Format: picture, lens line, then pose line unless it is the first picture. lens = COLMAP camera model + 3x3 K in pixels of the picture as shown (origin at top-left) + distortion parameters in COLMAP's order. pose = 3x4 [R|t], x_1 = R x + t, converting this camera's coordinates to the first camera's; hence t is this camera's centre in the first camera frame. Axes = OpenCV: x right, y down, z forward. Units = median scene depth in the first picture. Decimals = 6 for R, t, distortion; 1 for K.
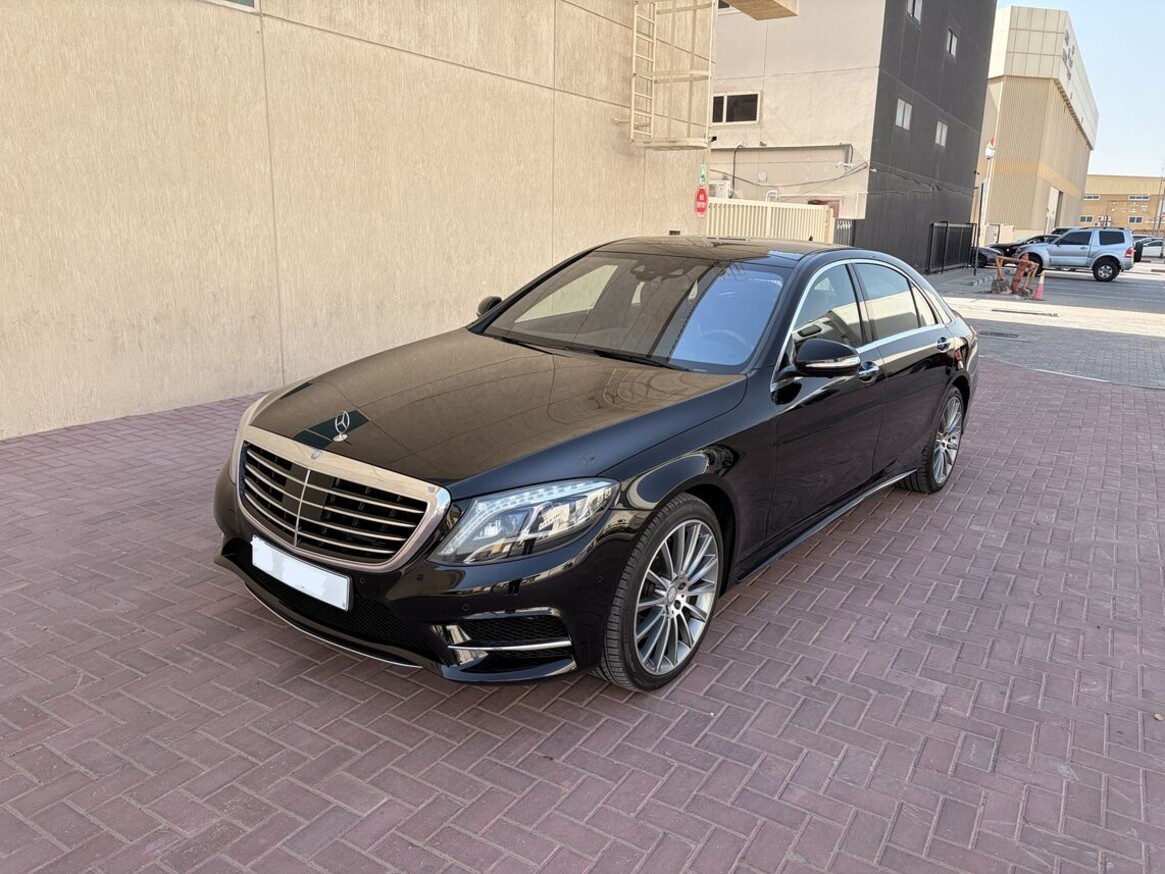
lens RADIAL K [[843.1, 0, 582.5], [0, 843.1, 437.0], [0, 0, 1]] dist [-0.005762, -0.005768]
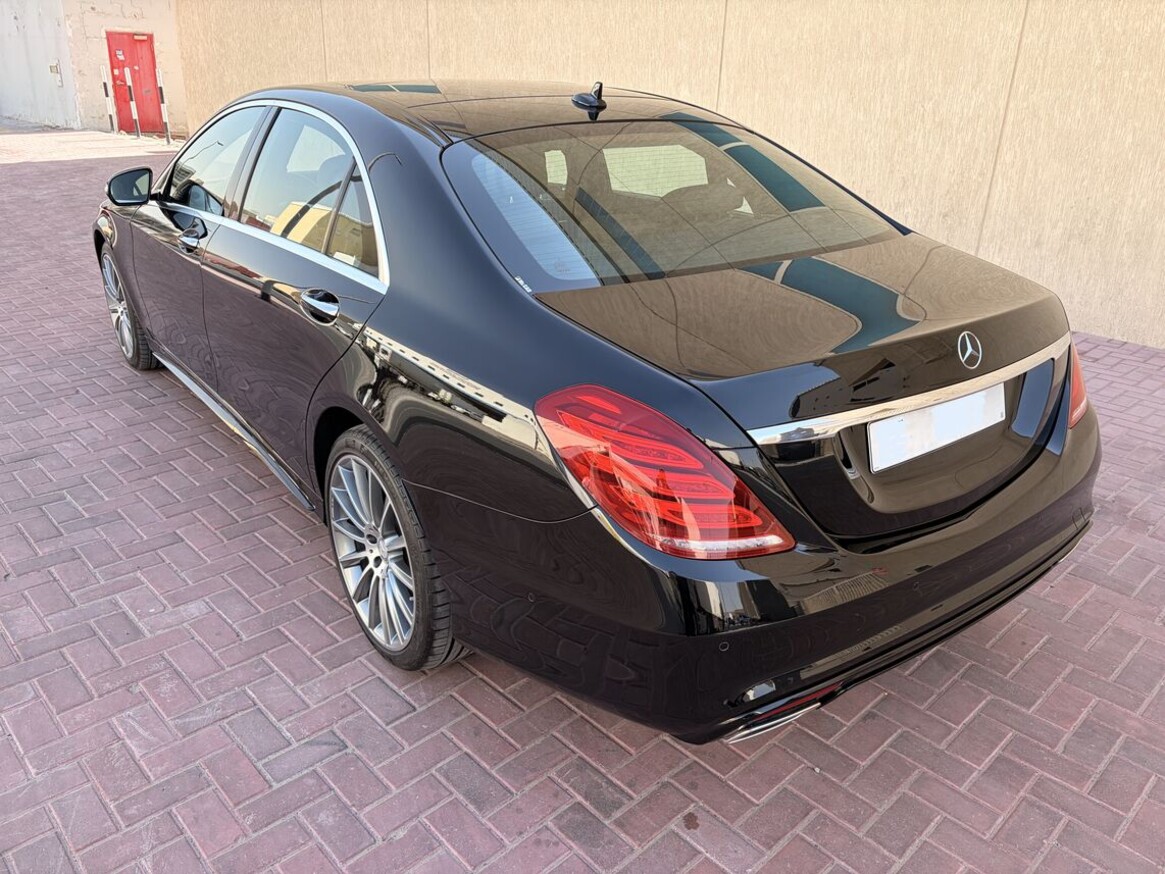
lens RADIAL K [[894.7, 0, 582.5], [0, 894.7, 437.0], [0, 0, 1]] dist [0.032396, -0.046068]
pose [[-0.255671, 0.318762, -0.912701, 0.647004], [-0.272951, 0.881869, 0.384455, -0.205048], [0.927432, 0.347416, -0.138462, 0.912336]]
